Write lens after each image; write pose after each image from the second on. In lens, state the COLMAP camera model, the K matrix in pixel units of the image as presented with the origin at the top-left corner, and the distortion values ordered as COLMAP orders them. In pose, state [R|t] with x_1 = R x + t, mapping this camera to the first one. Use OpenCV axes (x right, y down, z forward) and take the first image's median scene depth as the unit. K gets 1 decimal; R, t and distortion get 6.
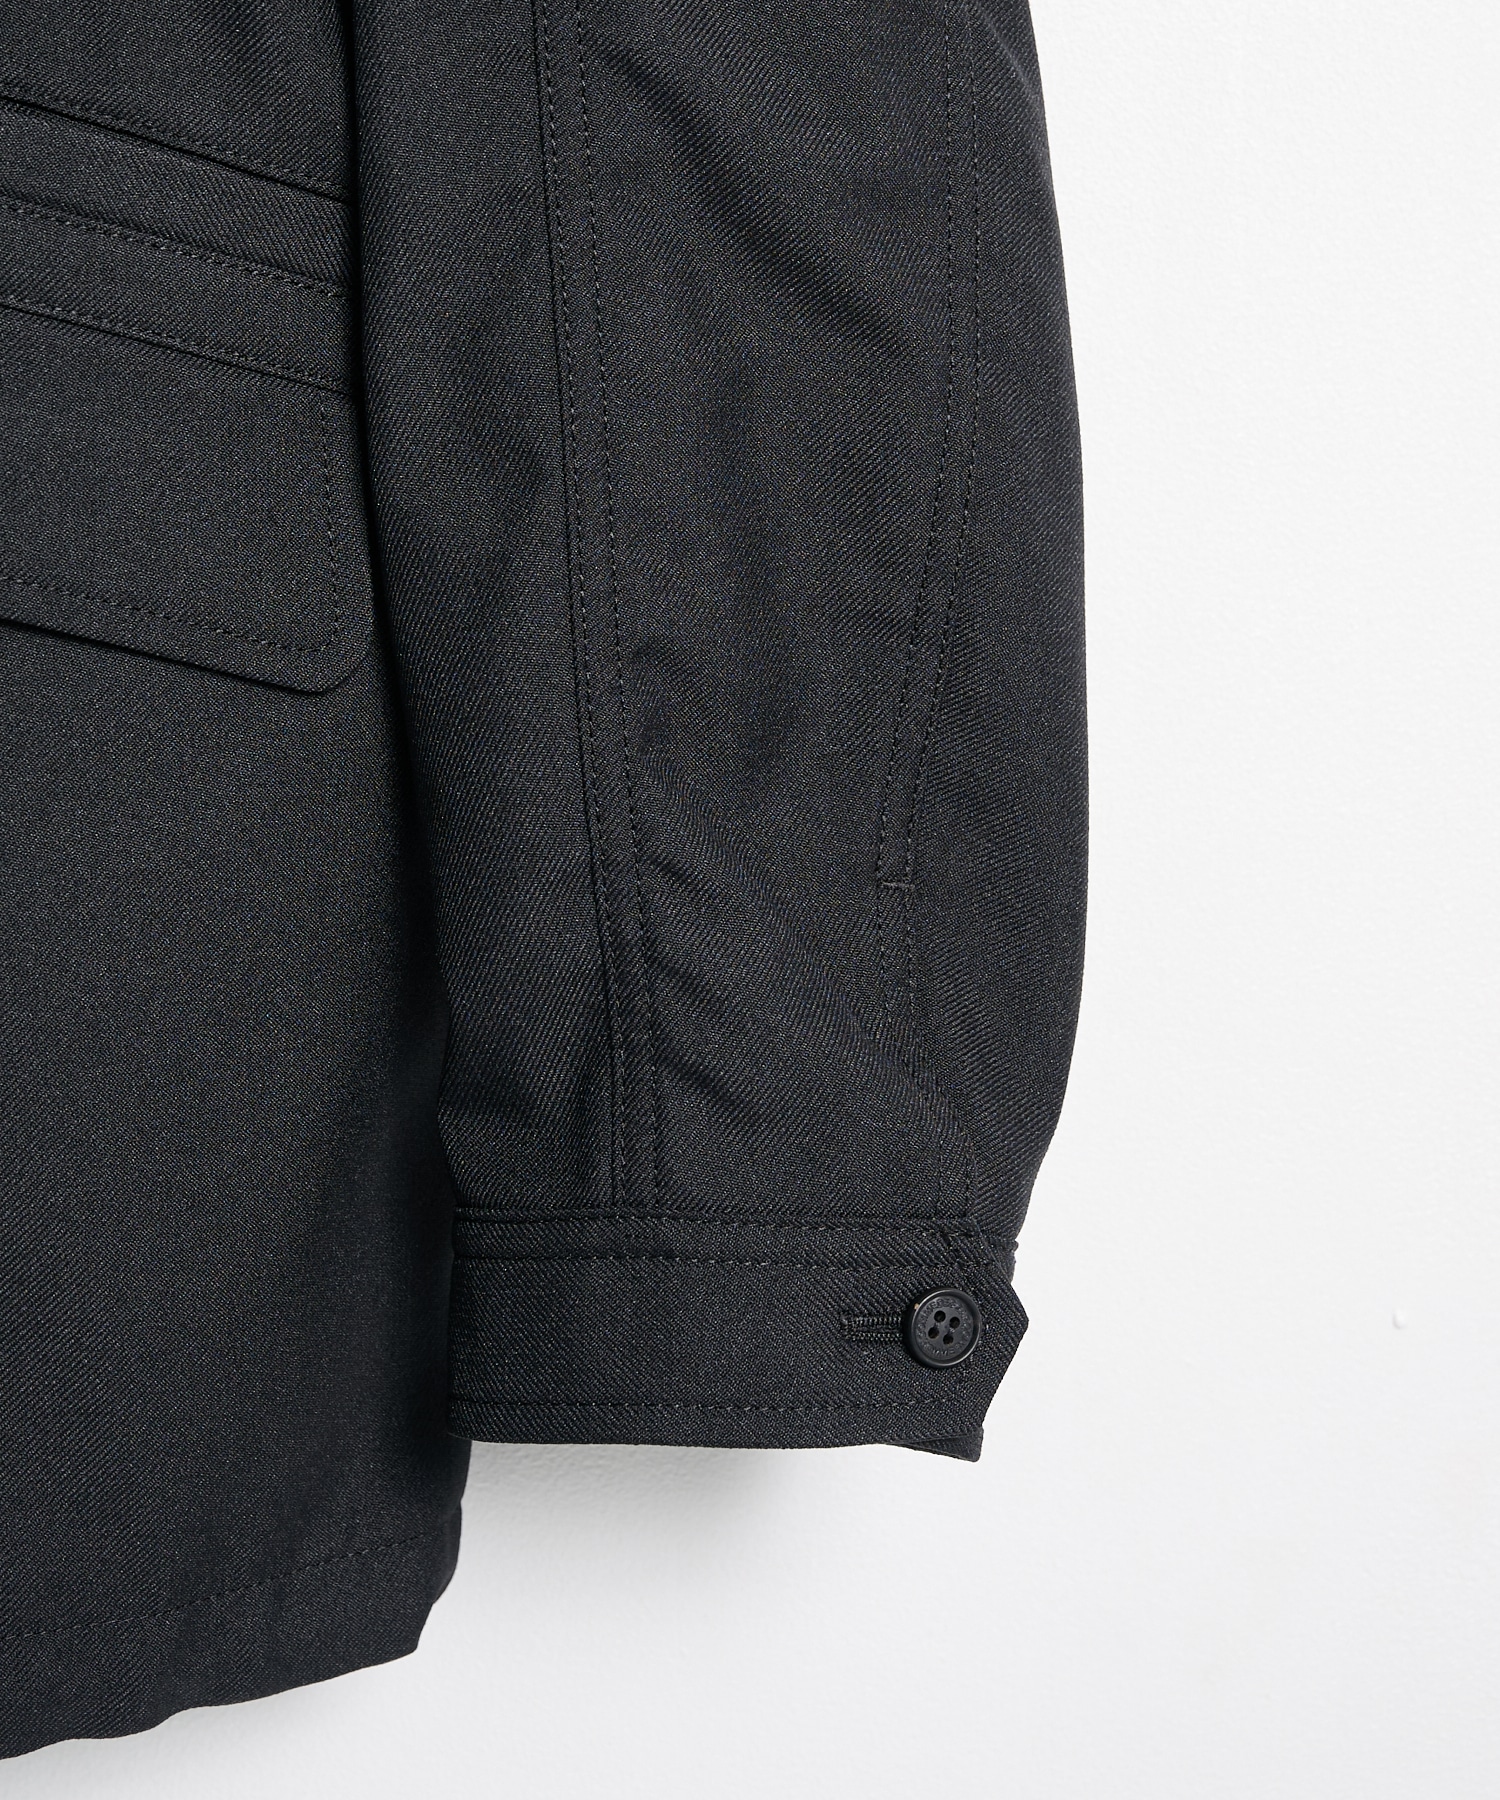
lens RADIAL K [[3176.7, 0, 750.0], [0, 3176.7, 899.0], [0, 0, 1]] dist [-0.023797, 0.000000]
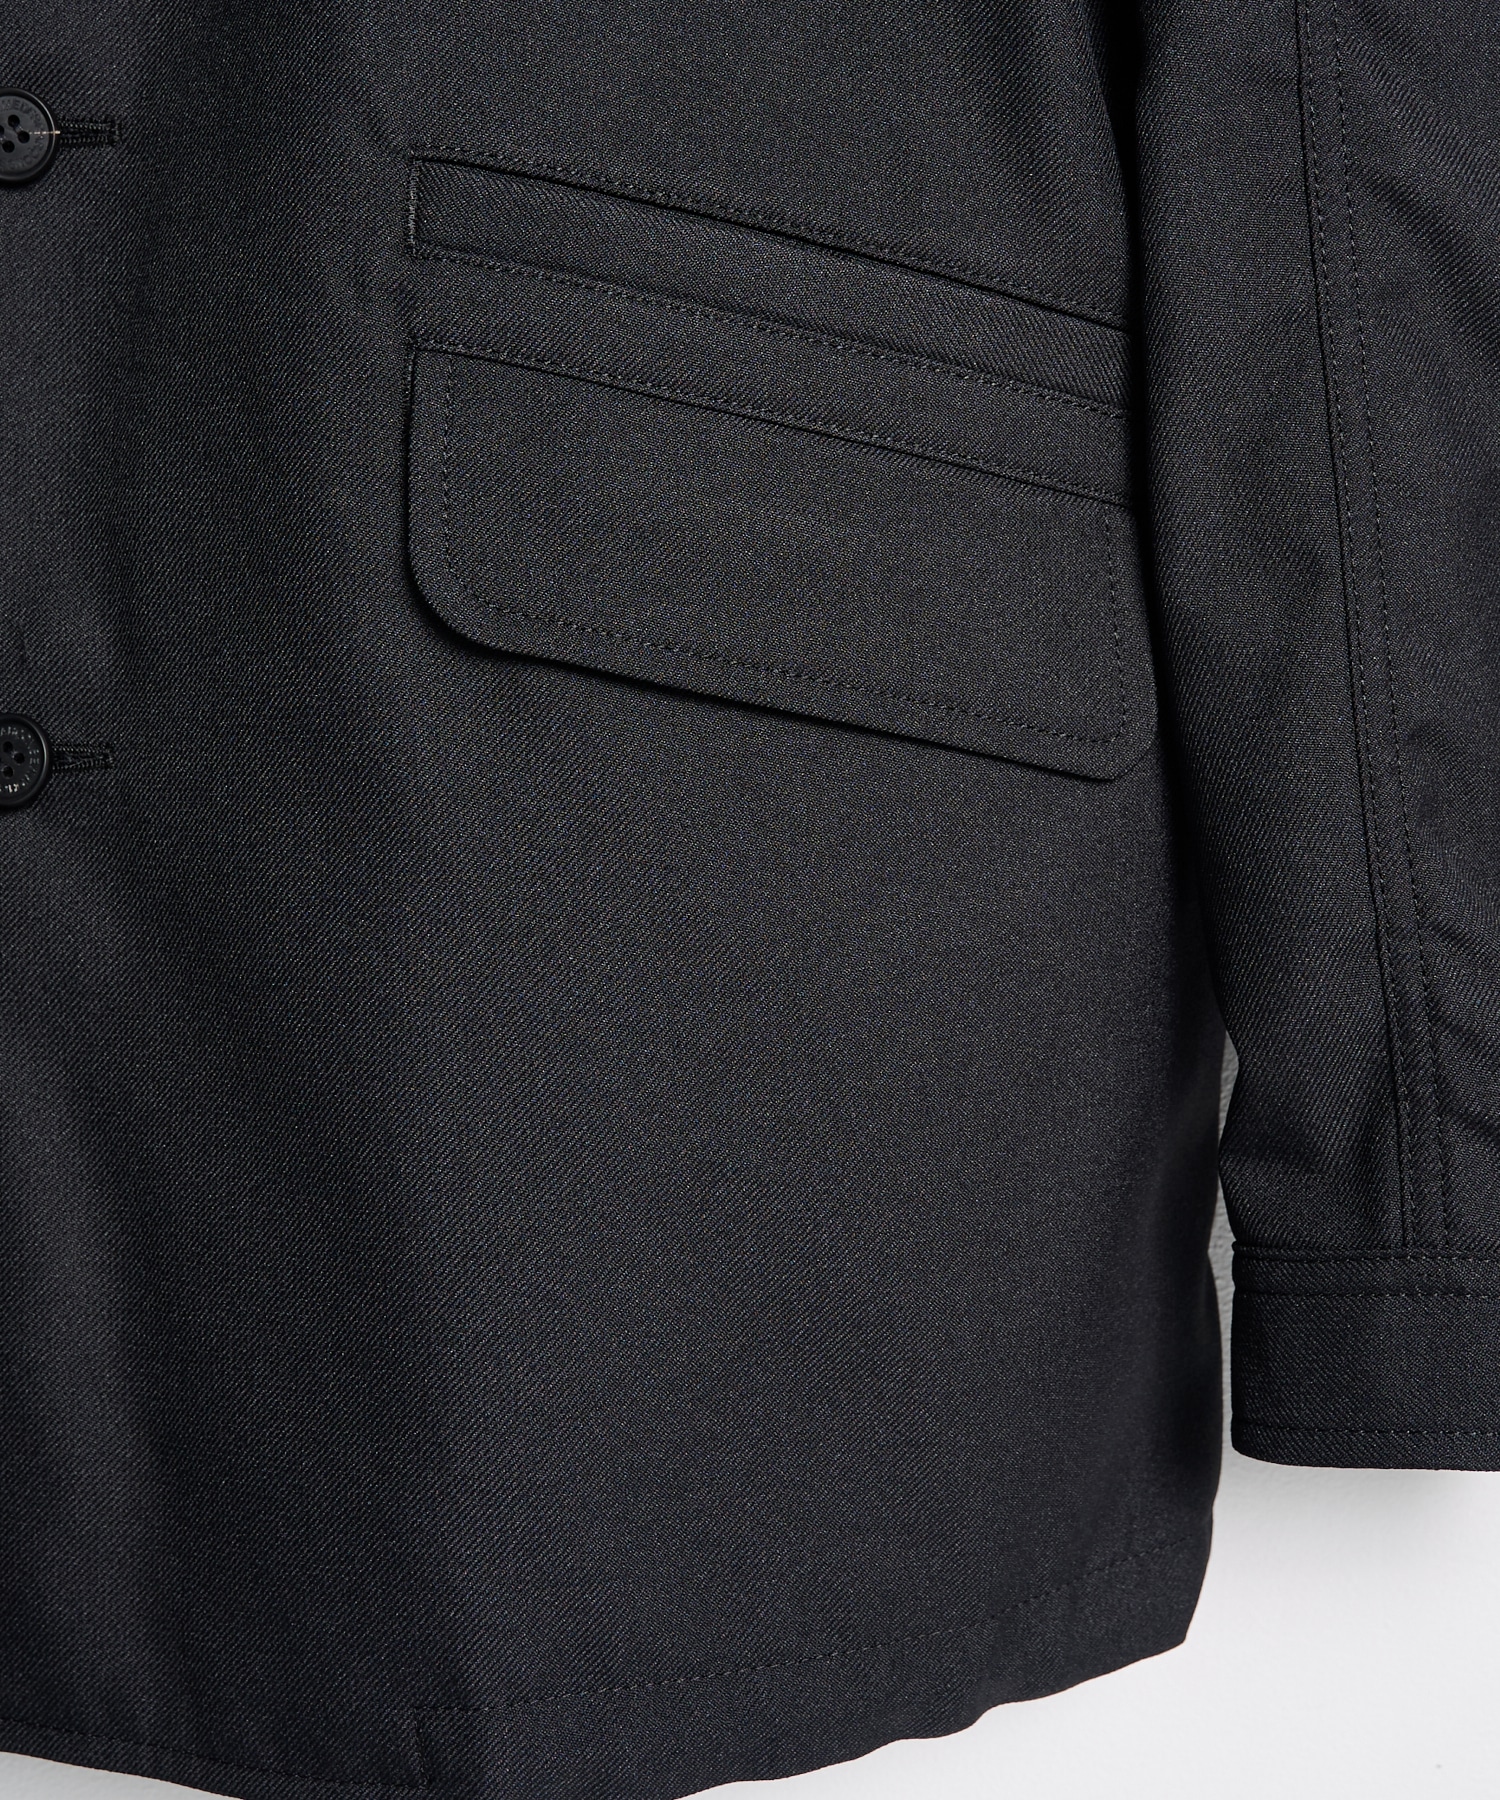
lens RADIAL K [[2125.3, 0, 755.8], [0, 2125.3, 868.2], [0, 0, 1]] dist [0.021826, 0.000000]
pose [[0.998583, -0.025804, -0.046532, -0.226789], [0.025409, 0.999636, -0.009080, -0.031307], [0.046749, 0.007885, 0.998876, 0.263972]]
